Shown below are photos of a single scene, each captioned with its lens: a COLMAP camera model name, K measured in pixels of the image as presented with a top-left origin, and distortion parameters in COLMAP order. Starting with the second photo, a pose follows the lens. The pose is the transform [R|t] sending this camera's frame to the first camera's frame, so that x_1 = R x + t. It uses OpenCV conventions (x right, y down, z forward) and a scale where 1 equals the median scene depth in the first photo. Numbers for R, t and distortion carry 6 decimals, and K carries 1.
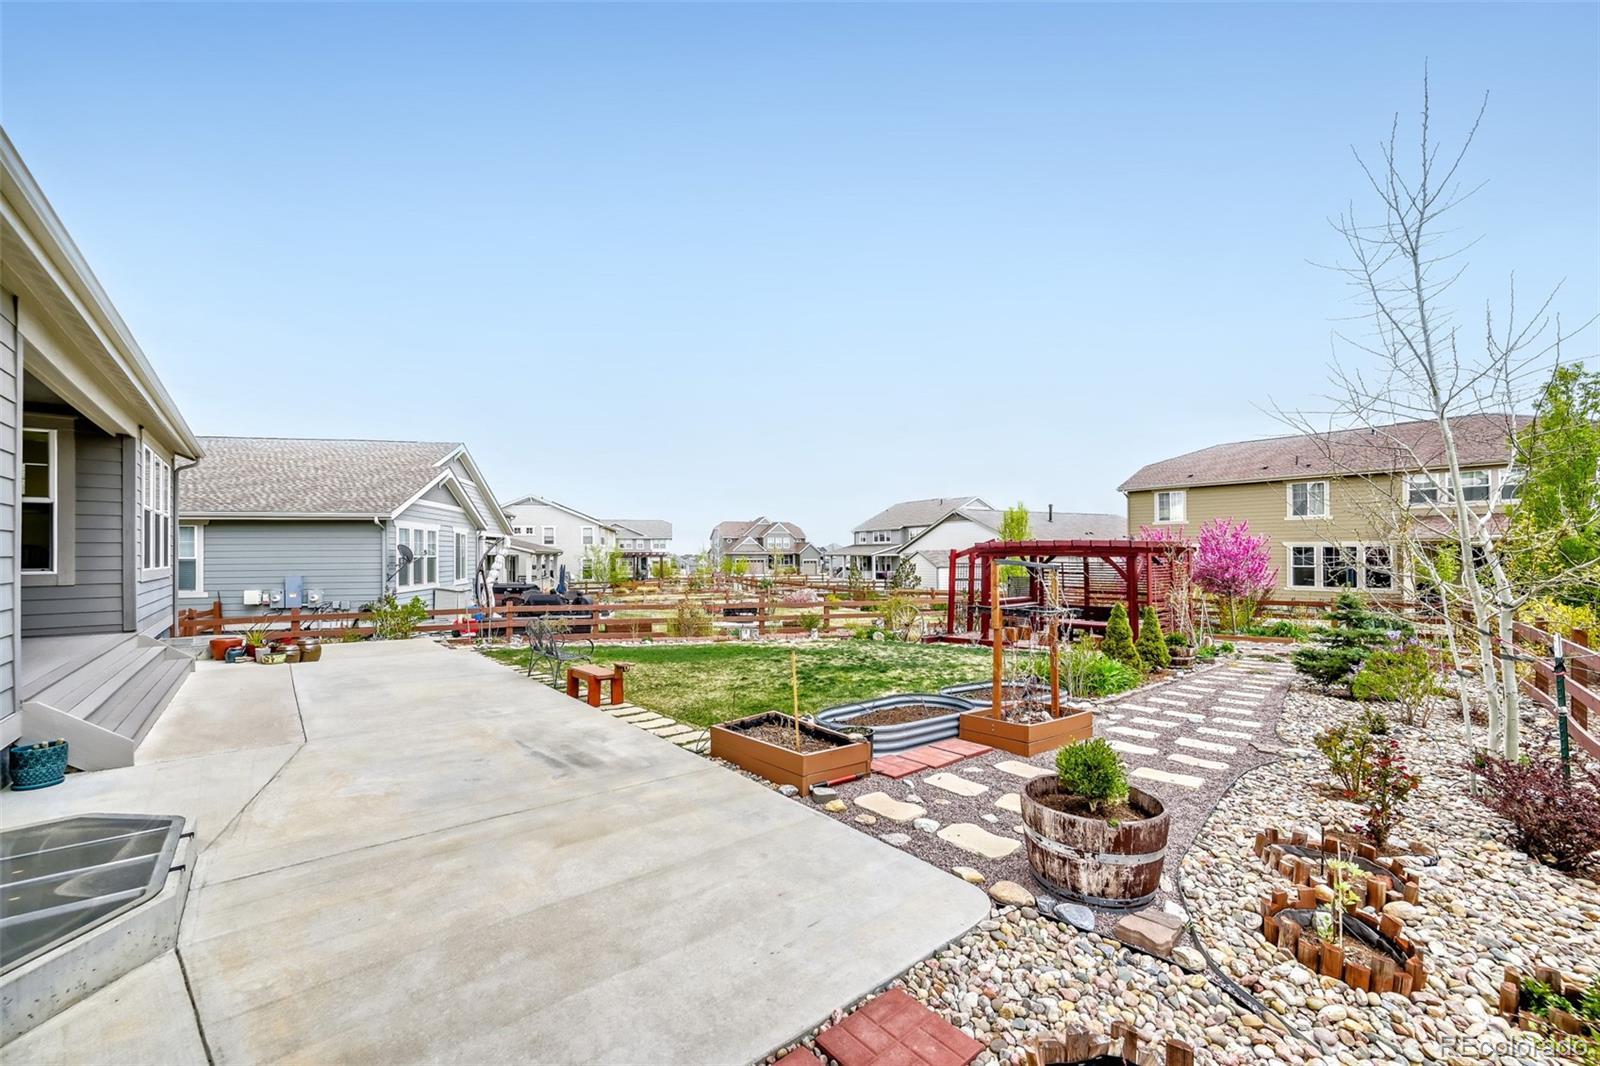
lens RADIAL K [[643.1, 0, 808.6], [0, 643.1, 542.9], [0, 0, 1]] dist [0.003966, -0.000517]
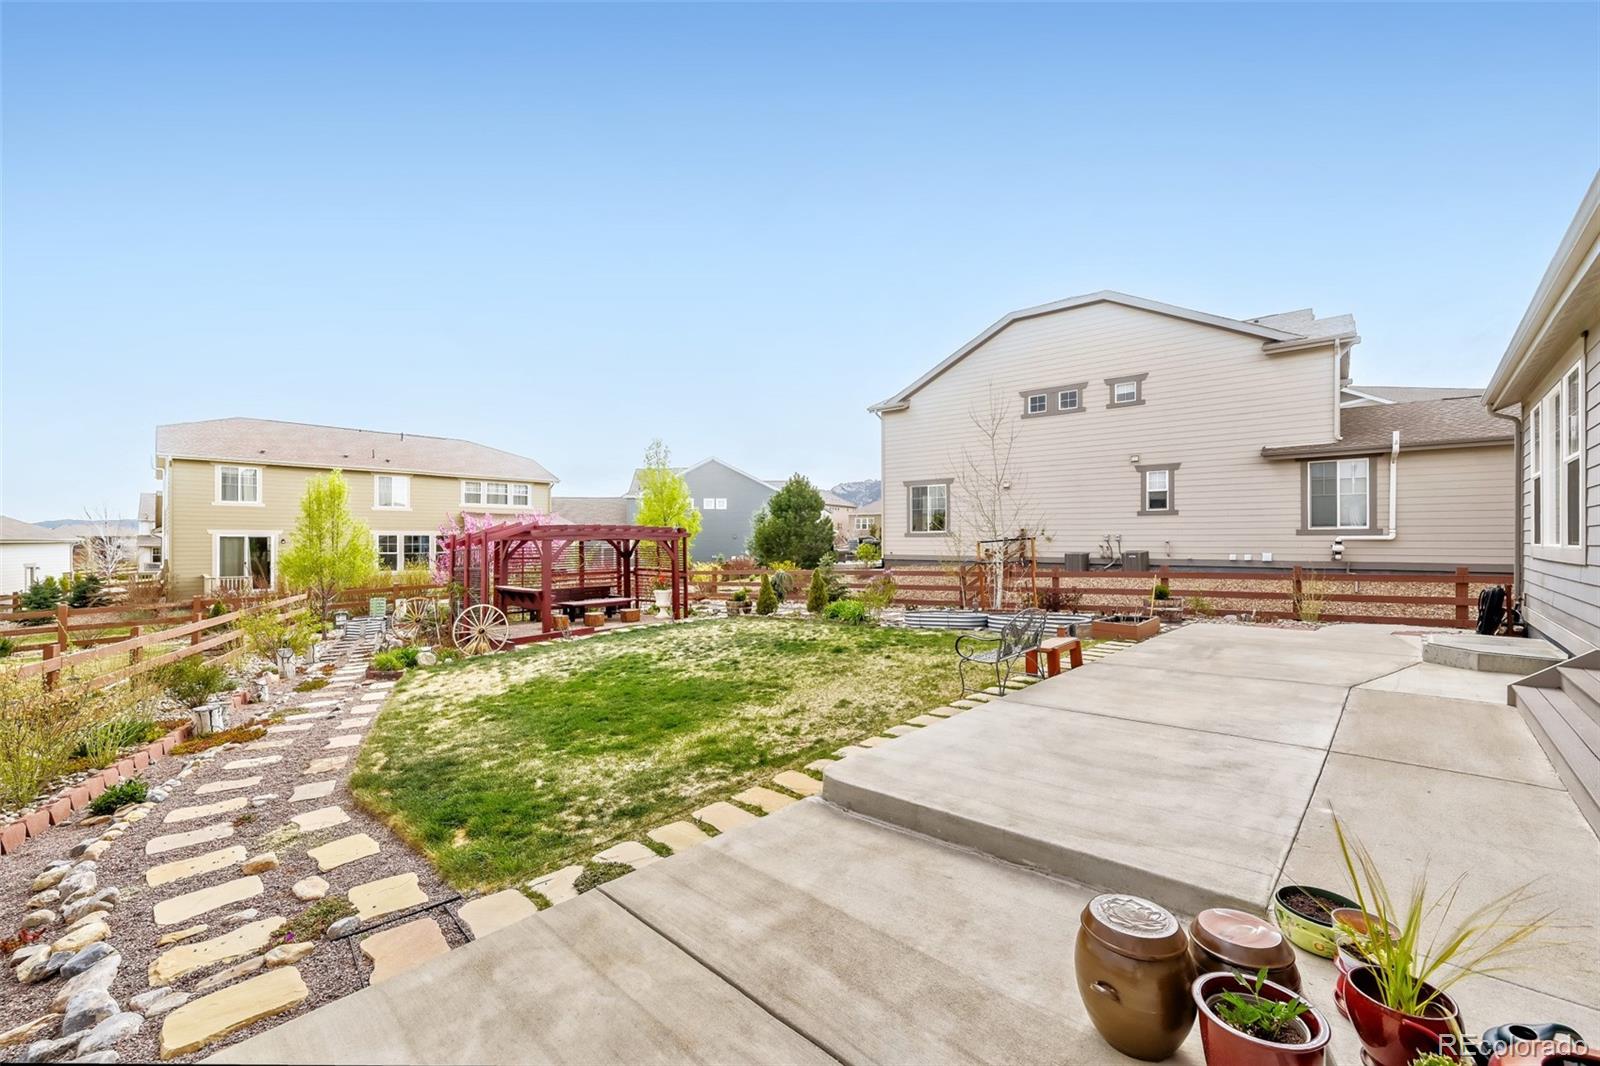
lens RADIAL K [[643.1, 0, 792.7], [0, 643.1, 531.2], [0, 0, 1]] dist [0.003966, -0.000517]
pose [[-0.099888, 0.019251, 0.994812, -0.275226], [-0.011331, 0.999726, -0.020484, 0.010025], [-0.994934, -0.013319, -0.099642, 0.316478]]
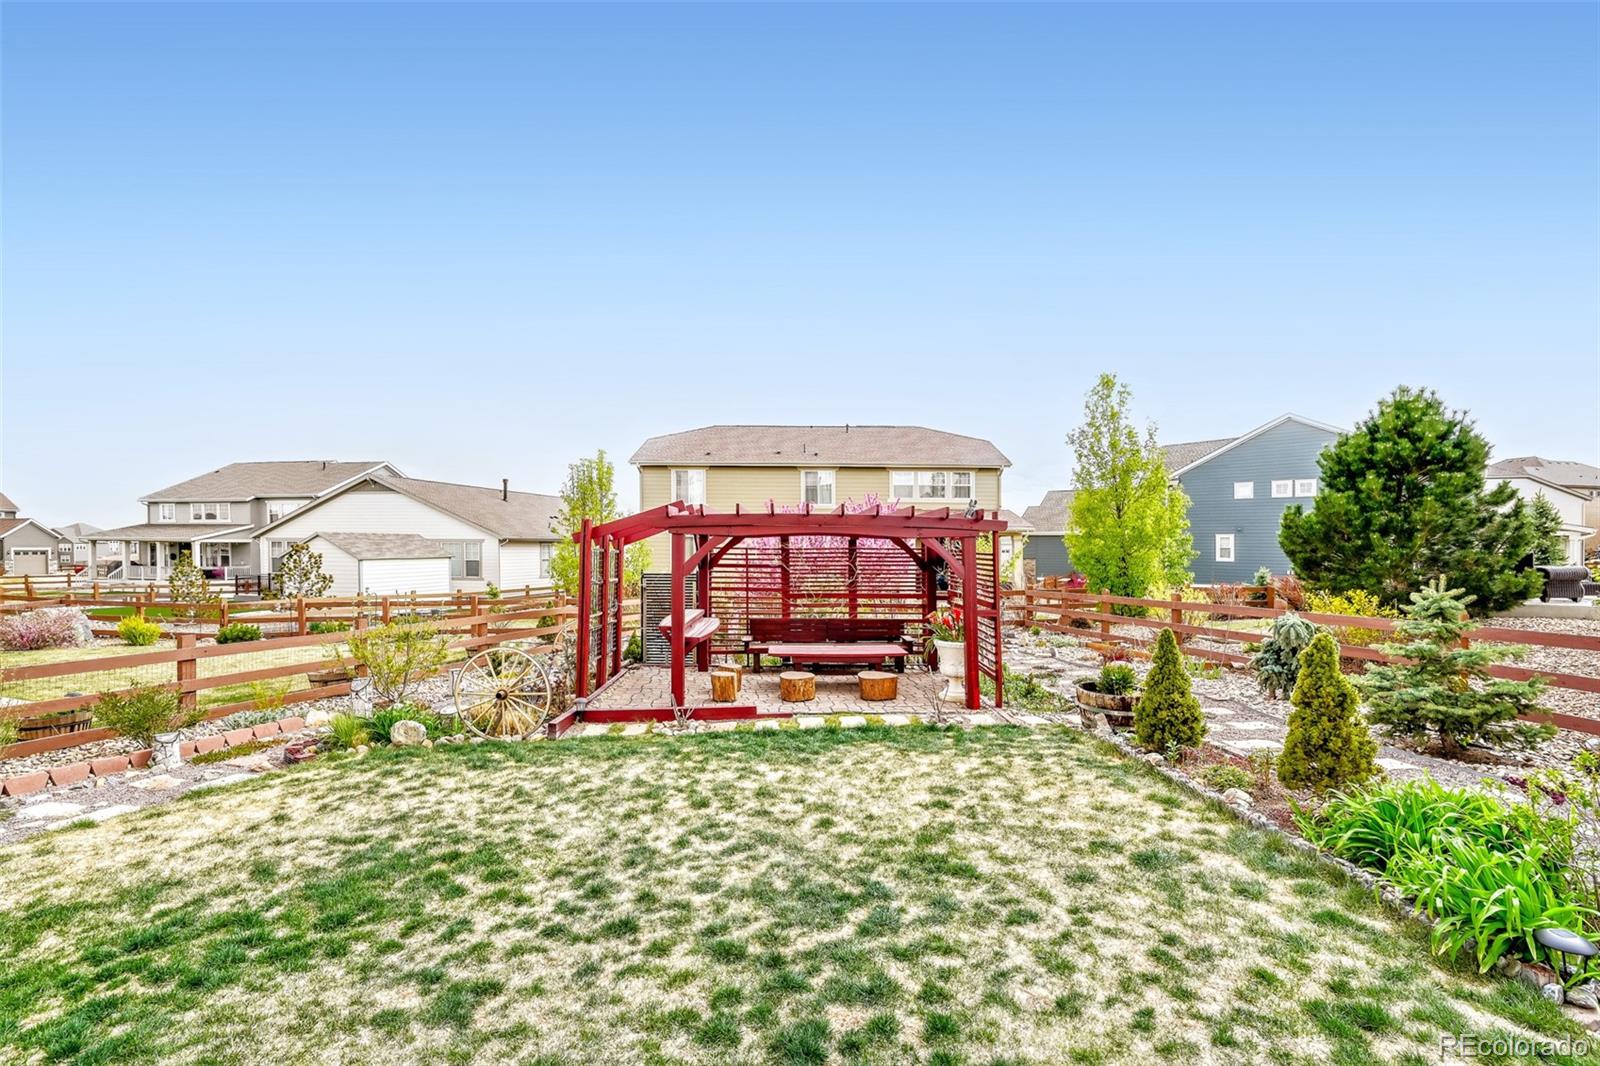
lens RADIAL K [[674.4, 0, 791.9], [0, 674.4, 542.3], [0, 0, 1]] dist [0.003489, 0.000191]
pose [[0.655502, 0.011652, 0.755104, -0.023257], [-0.021480, 0.999764, 0.003220, 0.010244], [-0.754888, -0.018331, 0.655597, 0.254025]]
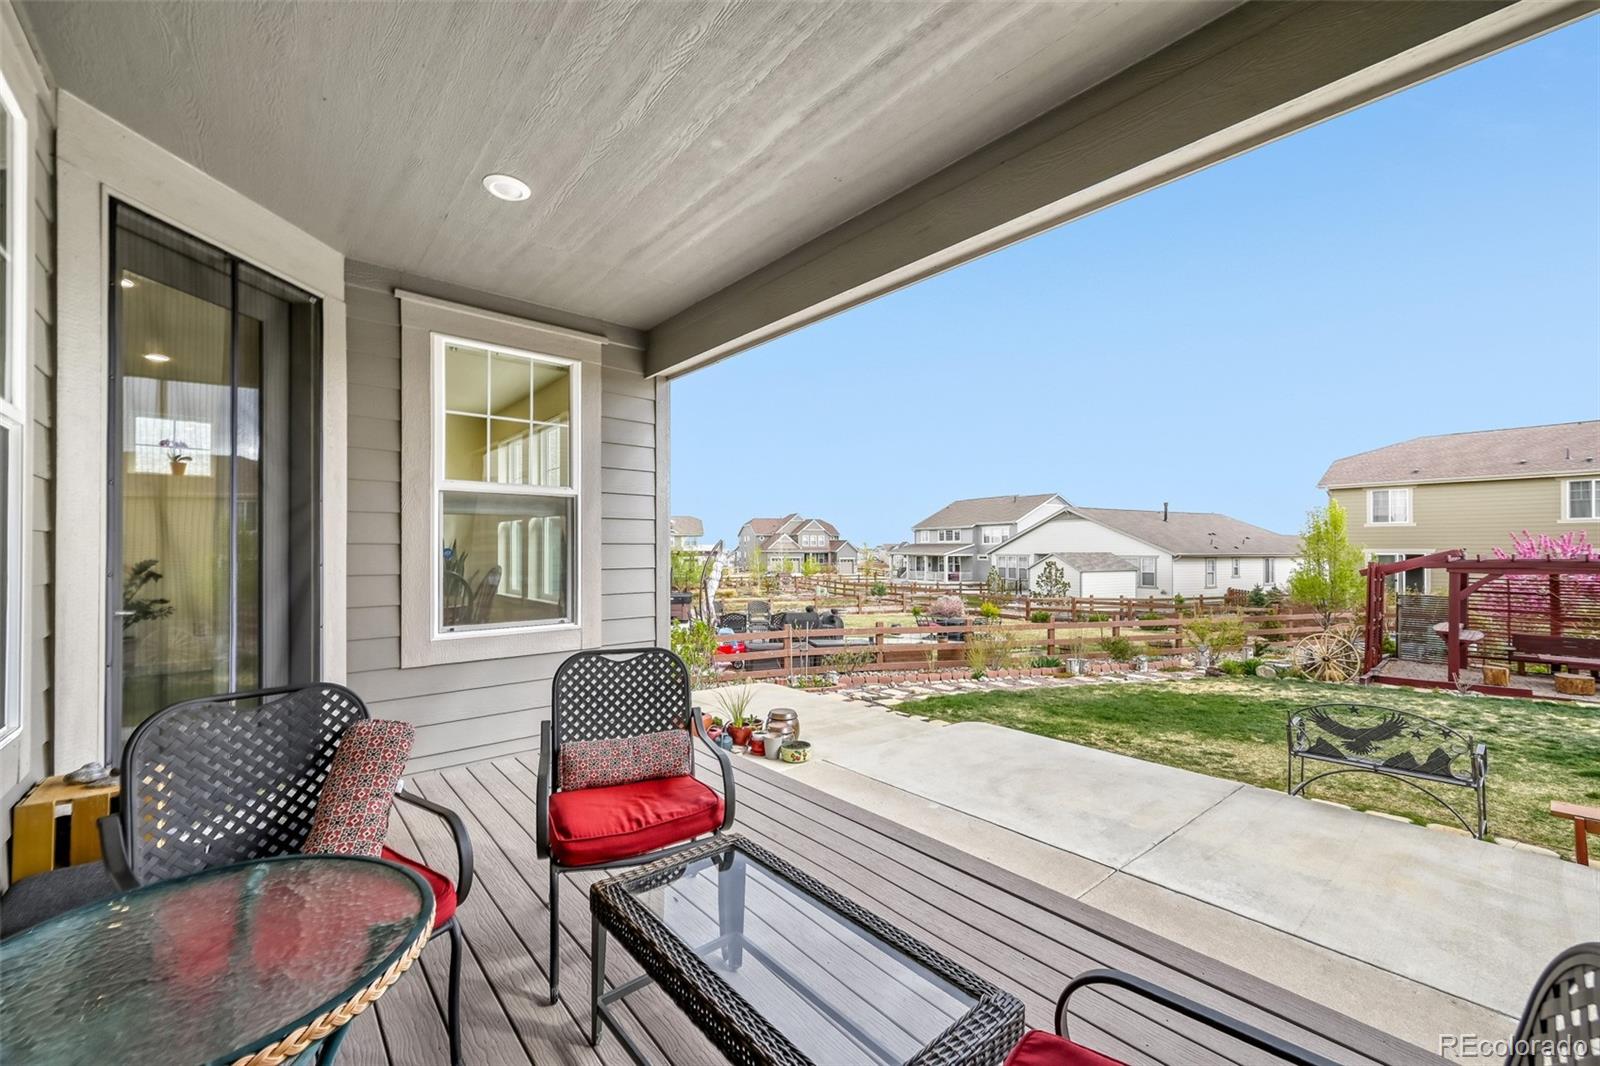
lens RADIAL K [[643.1, 0, 792.6], [0, 643.1, 542.0], [0, 0, 1]] dist [0.003966, -0.000517]
pose [[0.999974, 0.006141, 0.003656, -0.217642], [-0.006159, 0.999969, 0.004843, -0.005774], [-0.003627, -0.004866, 0.999982, 0.099973]]
